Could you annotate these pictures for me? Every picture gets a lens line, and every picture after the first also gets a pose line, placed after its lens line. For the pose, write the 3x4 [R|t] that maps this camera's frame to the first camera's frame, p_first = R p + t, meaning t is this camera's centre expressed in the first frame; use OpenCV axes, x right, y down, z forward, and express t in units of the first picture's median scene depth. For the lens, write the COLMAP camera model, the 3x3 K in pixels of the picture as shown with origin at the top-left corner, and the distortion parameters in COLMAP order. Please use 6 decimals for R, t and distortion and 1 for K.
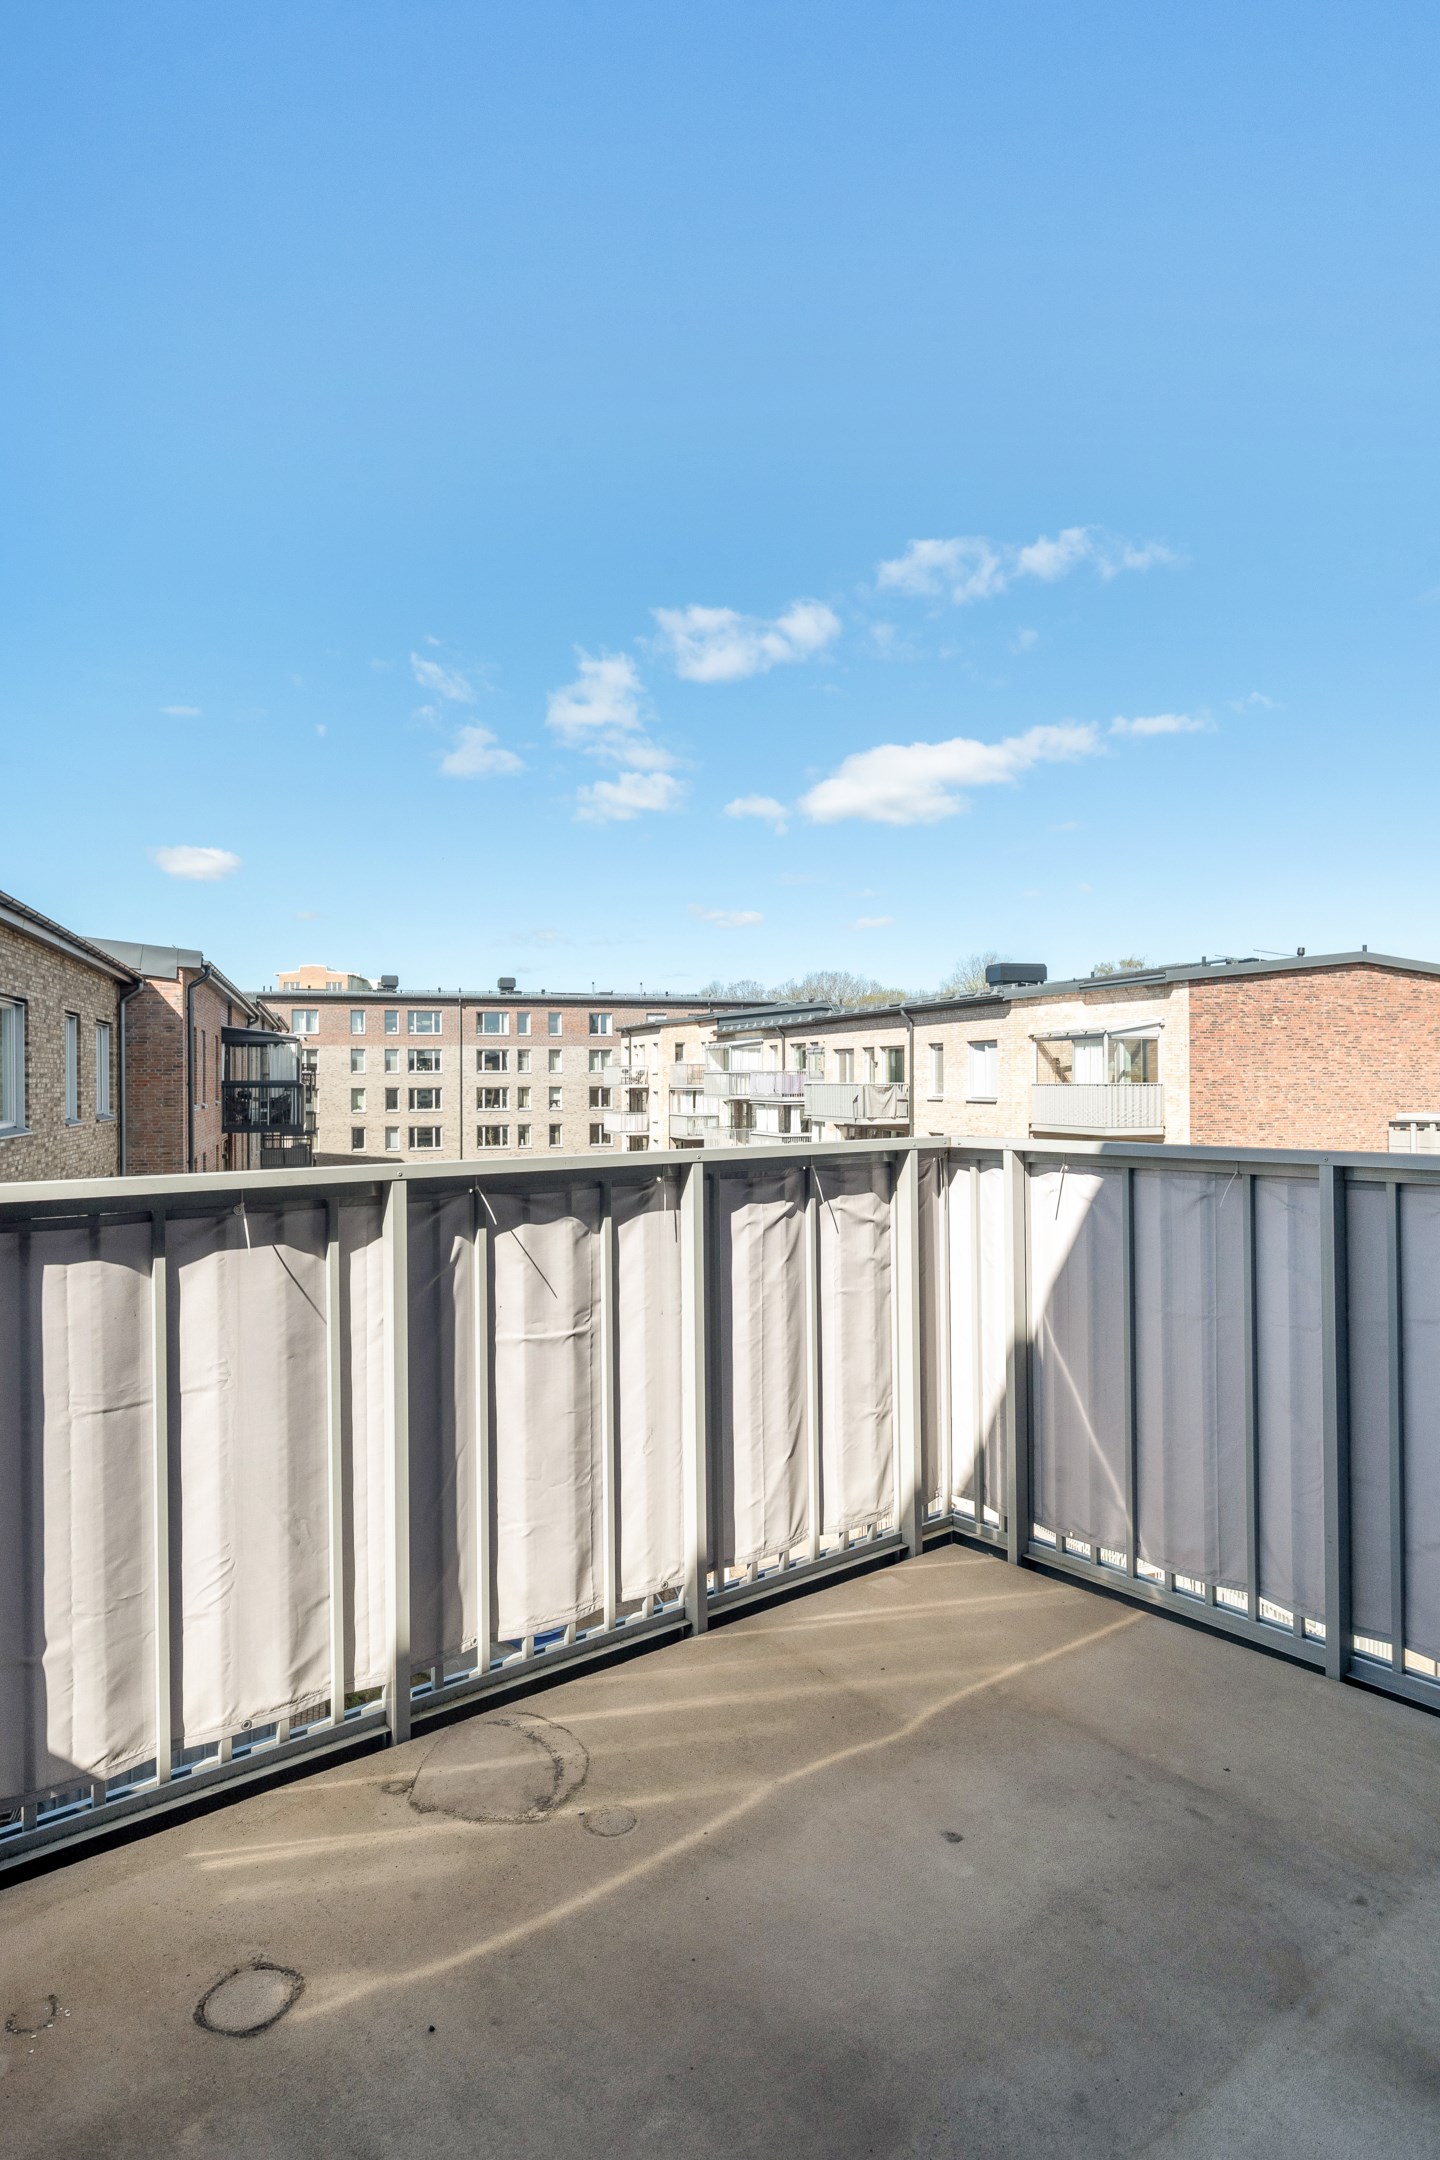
lens RADIAL K [[1228.9, 0, 700.4], [0, 1228.9, 1080.1], [0, 0, 1]] dist [0.010084, 0.000072]
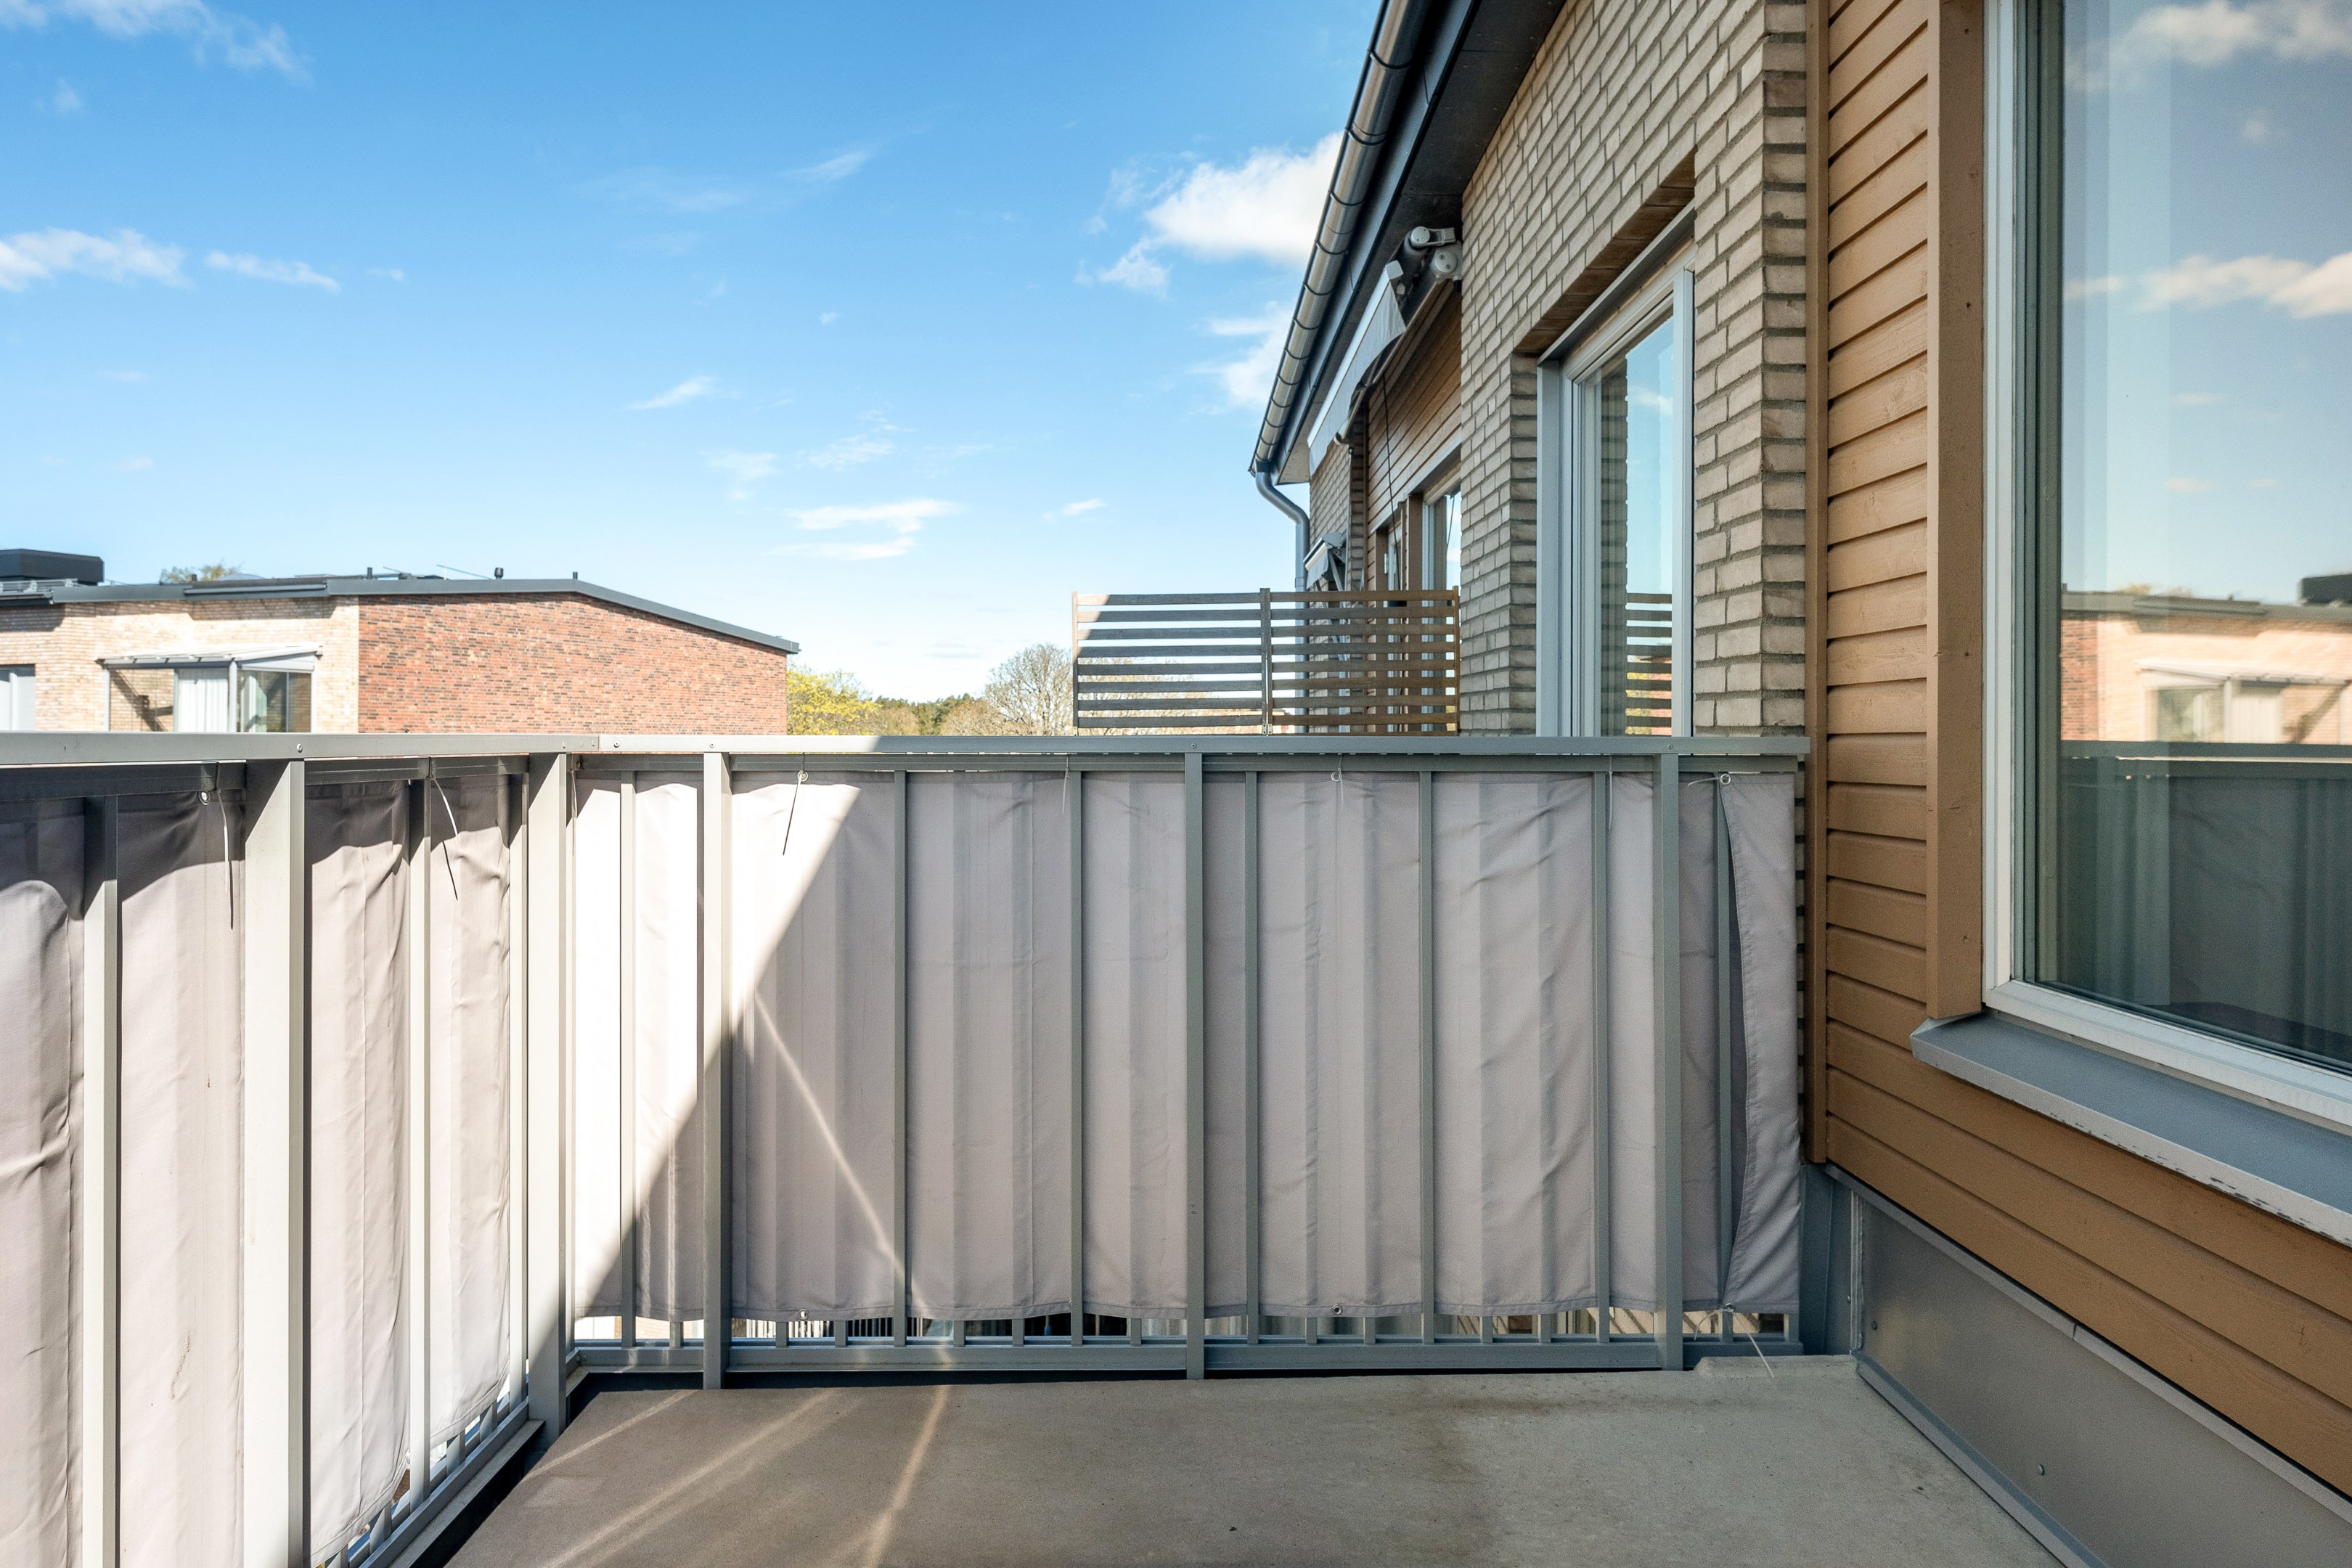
lens RADIAL K [[1507.0, 0, 1225.0], [0, 1507.0, 722.7], [0, 0, 1]] dist [0.009671, -0.006578]
pose [[0.600206, 0.016914, 0.799667, -0.229127], [-0.008882, 0.999856, -0.014481, 0.050999], [-0.799796, 0.001589, 0.600269, 0.308132]]
